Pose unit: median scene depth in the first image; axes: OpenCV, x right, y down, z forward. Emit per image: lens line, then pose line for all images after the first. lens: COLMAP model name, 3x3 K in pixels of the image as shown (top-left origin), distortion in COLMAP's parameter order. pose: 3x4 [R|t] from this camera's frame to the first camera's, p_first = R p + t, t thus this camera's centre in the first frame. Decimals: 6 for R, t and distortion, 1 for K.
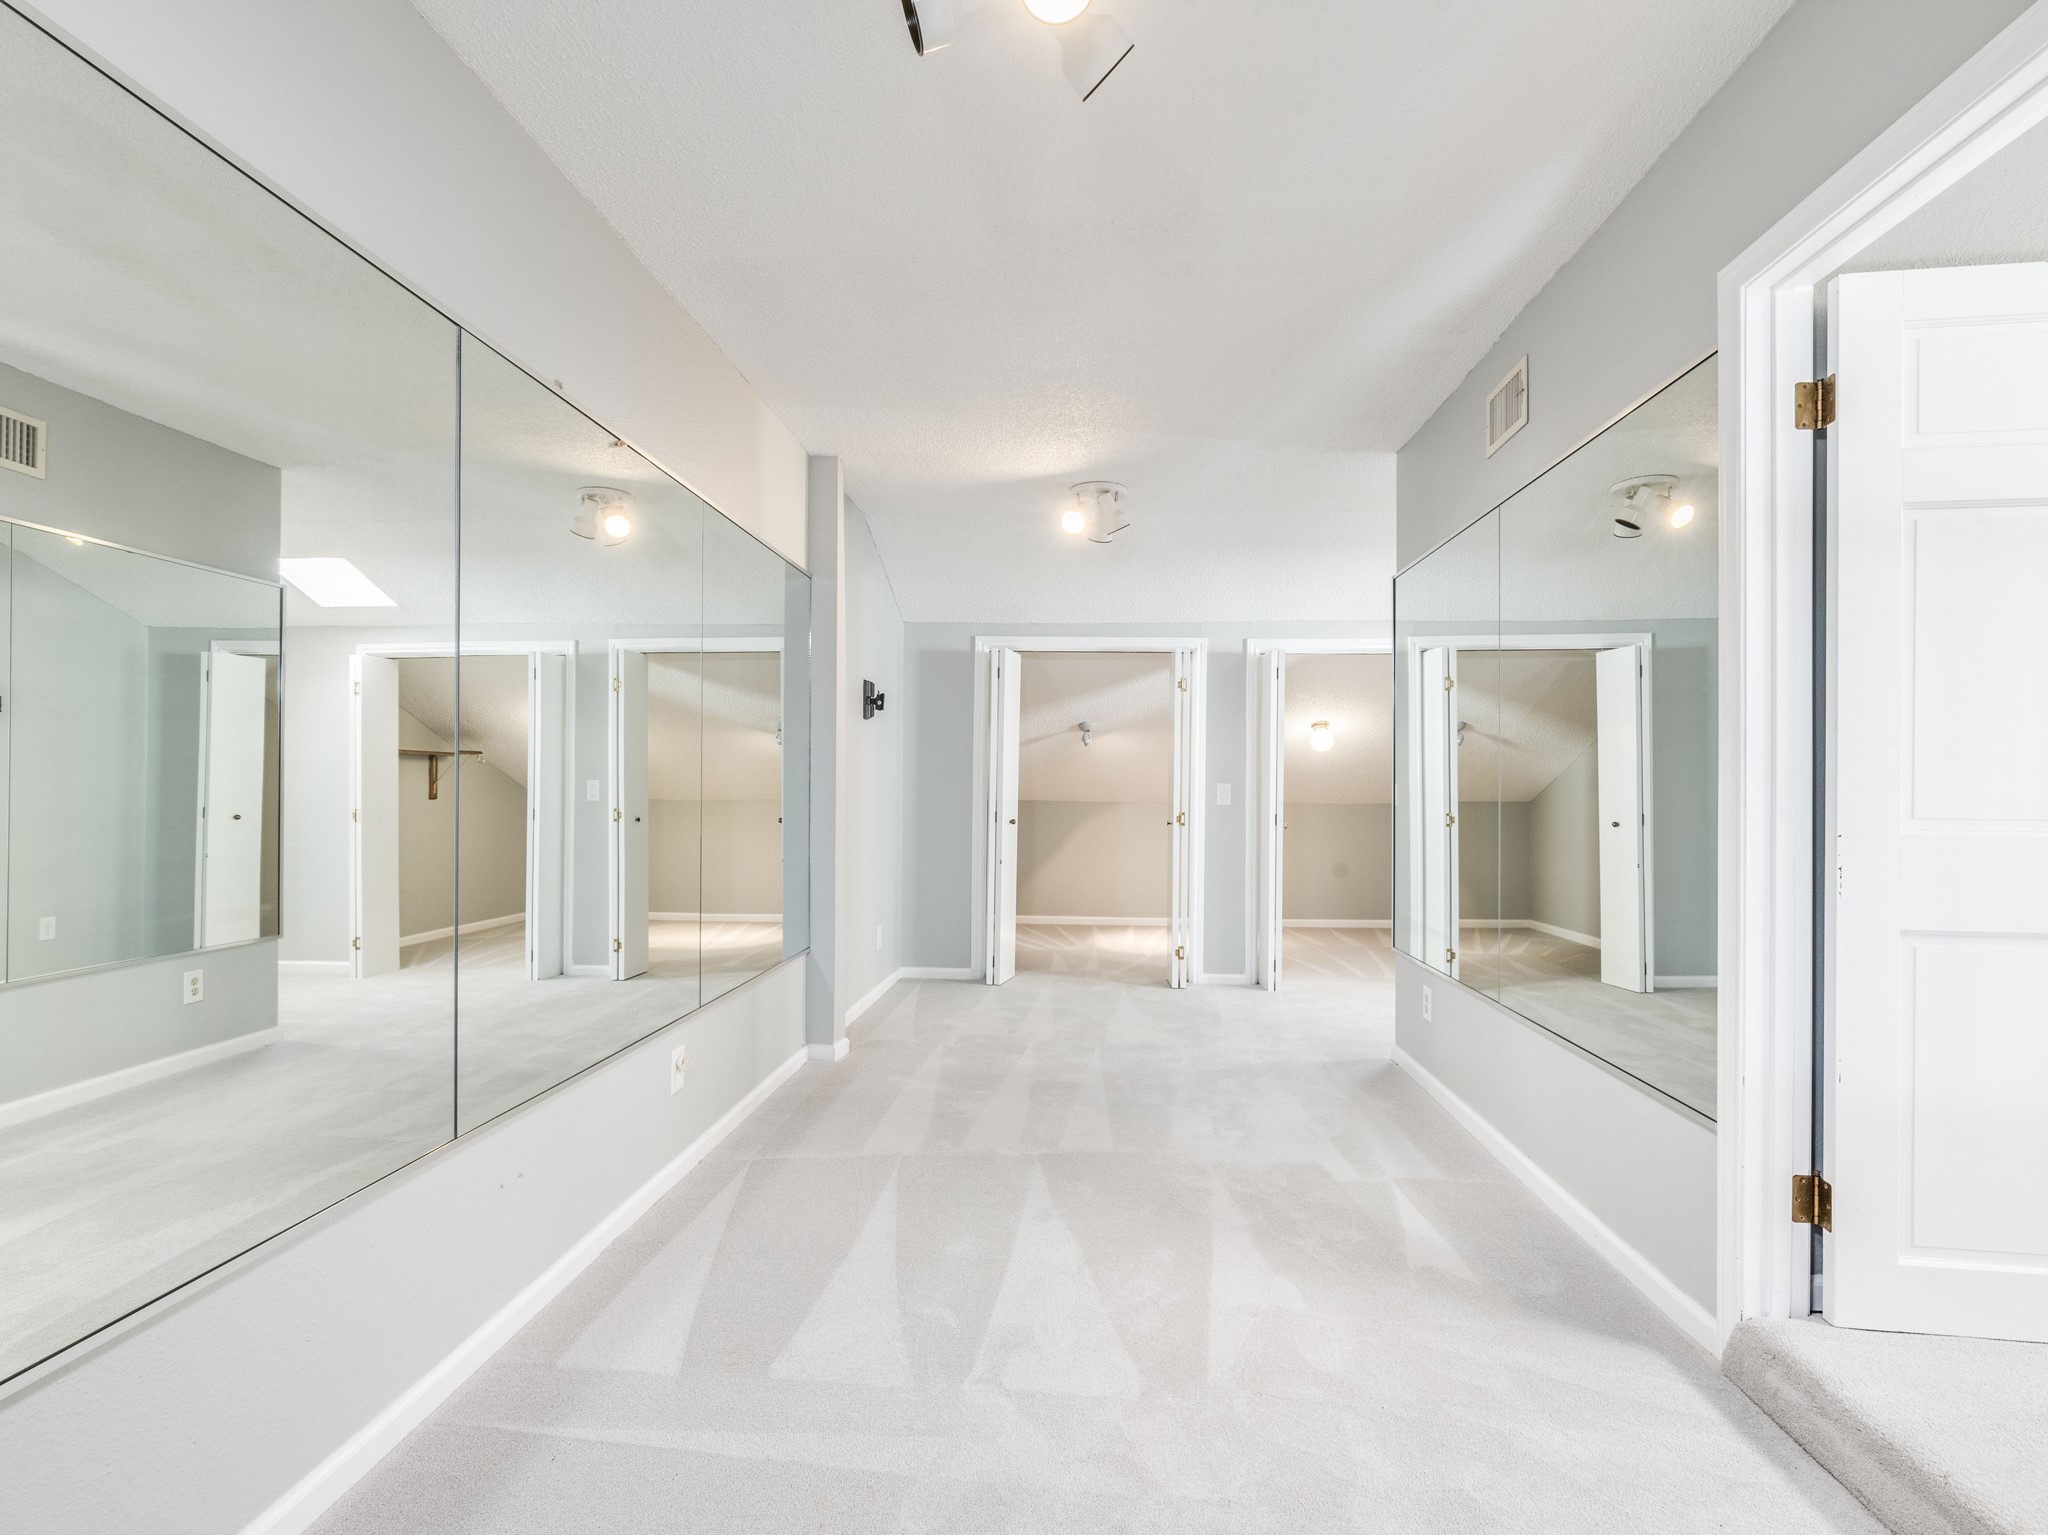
lens RADIAL K [[1007.9, 0, 1021.6], [0, 1007.9, 779.2], [0, 0, 1]] dist [0.001090, 0.000185]
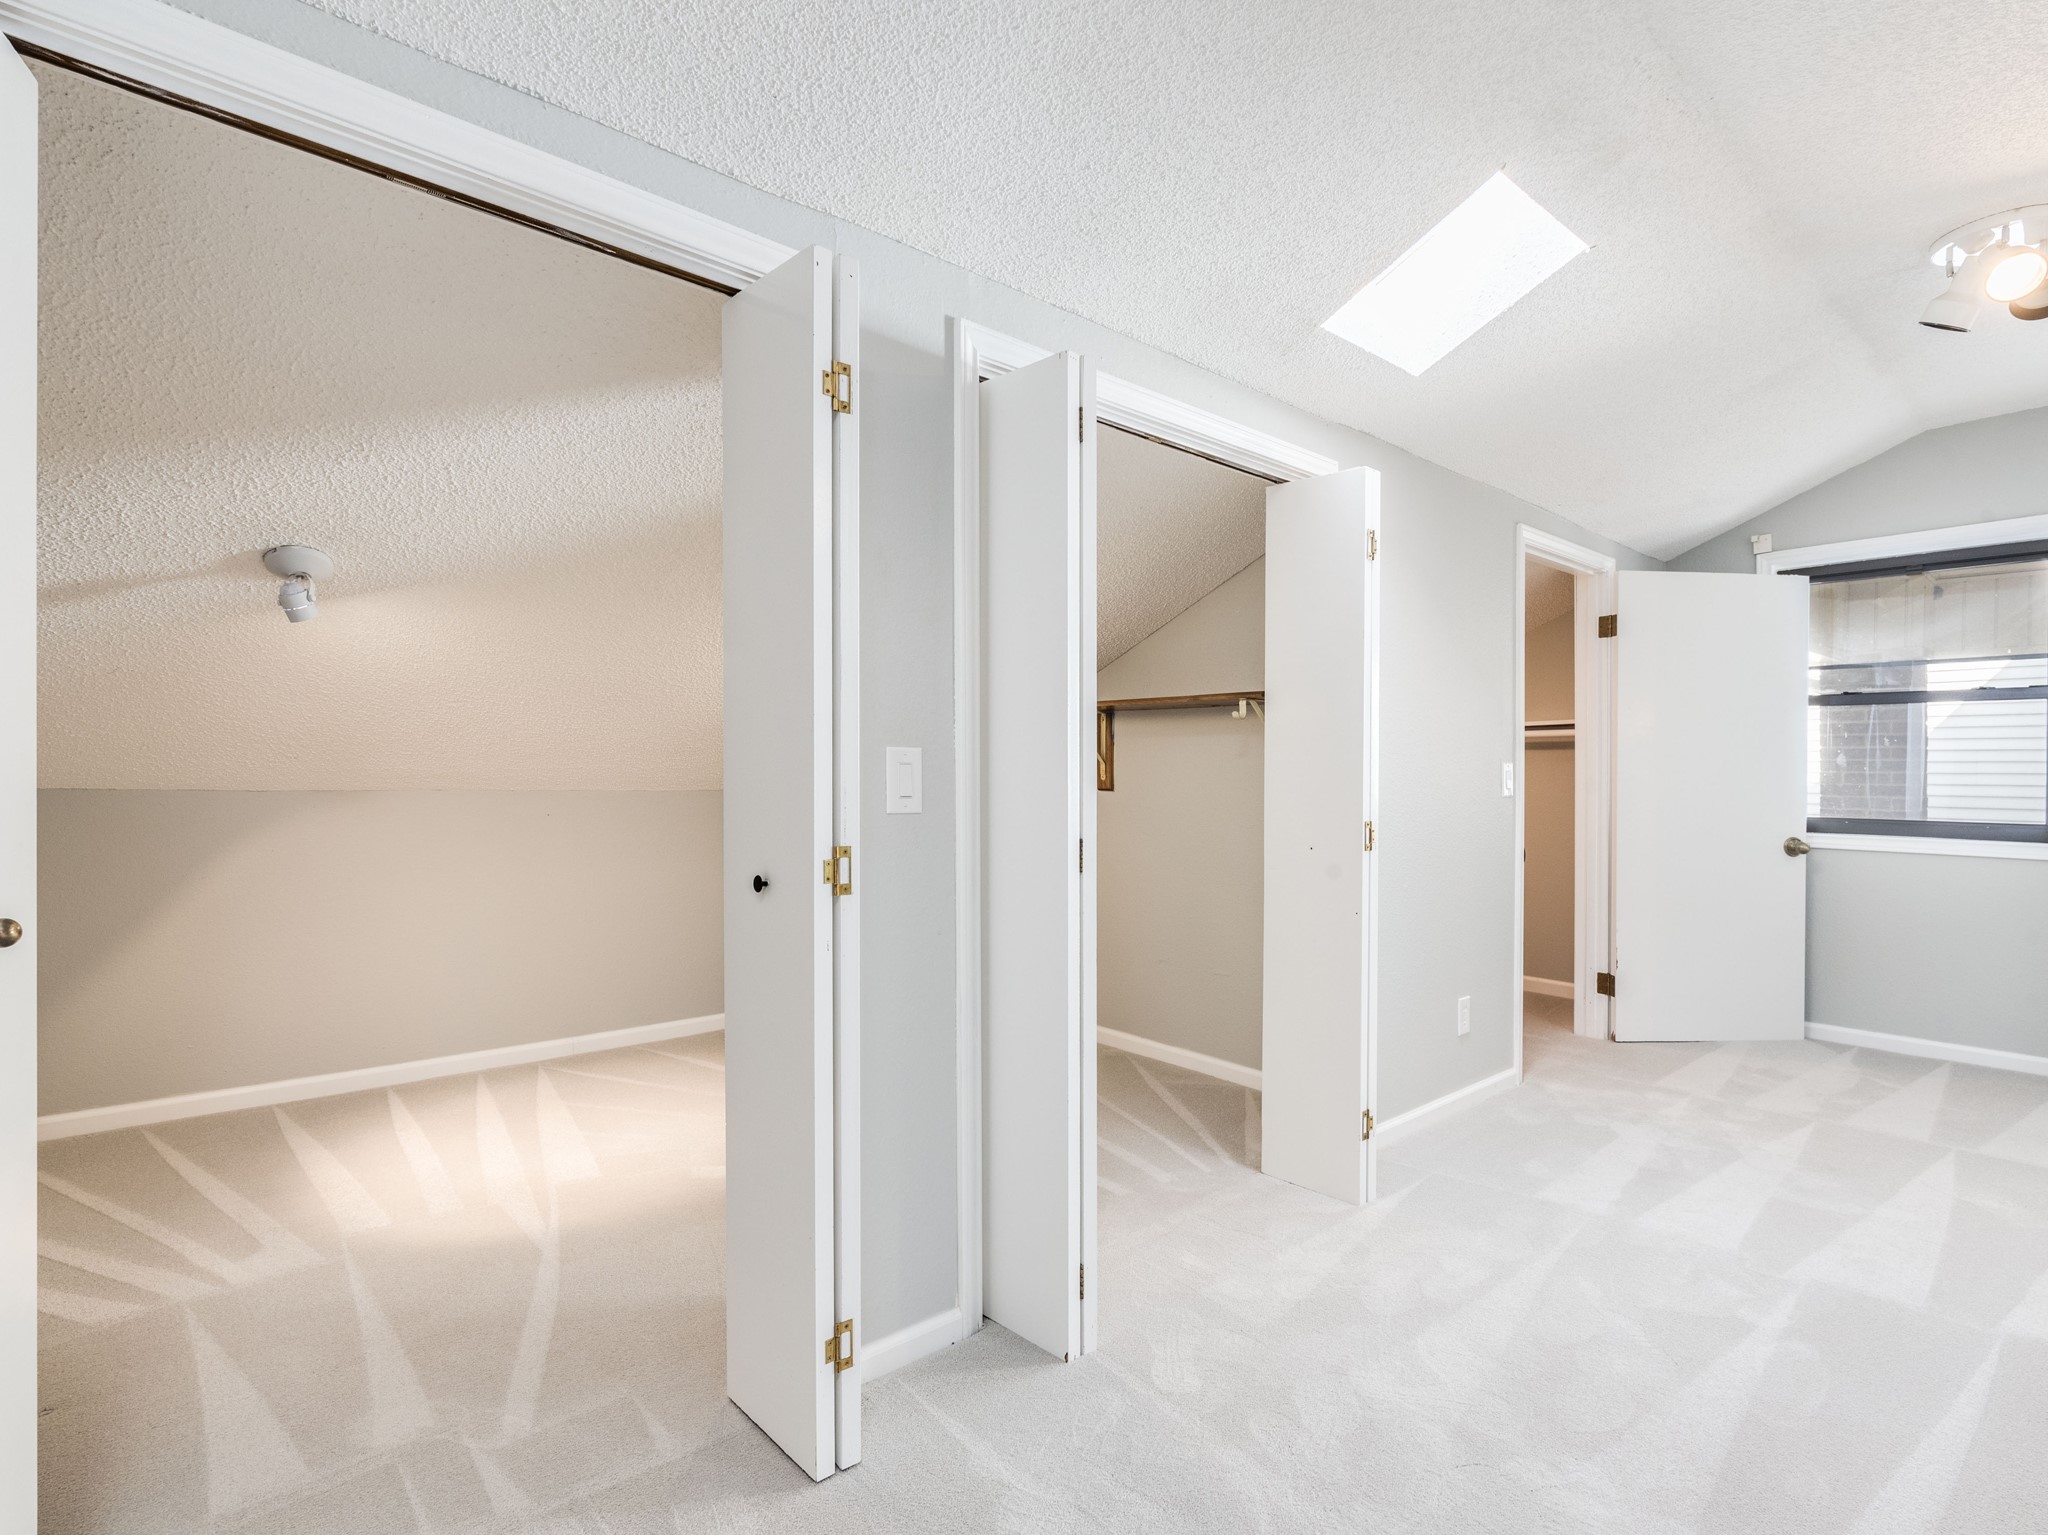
lens RADIAL K [[1007.9, 0, 1025.6], [0, 1007.9, 770.8], [0, 0, 1]] dist [0.001090, 0.000185]
pose [[0.702583, -0.008275, 0.711554, -0.000295], [-0.010744, 0.999695, 0.022235, 0.004545], [-0.711521, -0.023267, 0.702279, 0.742222]]
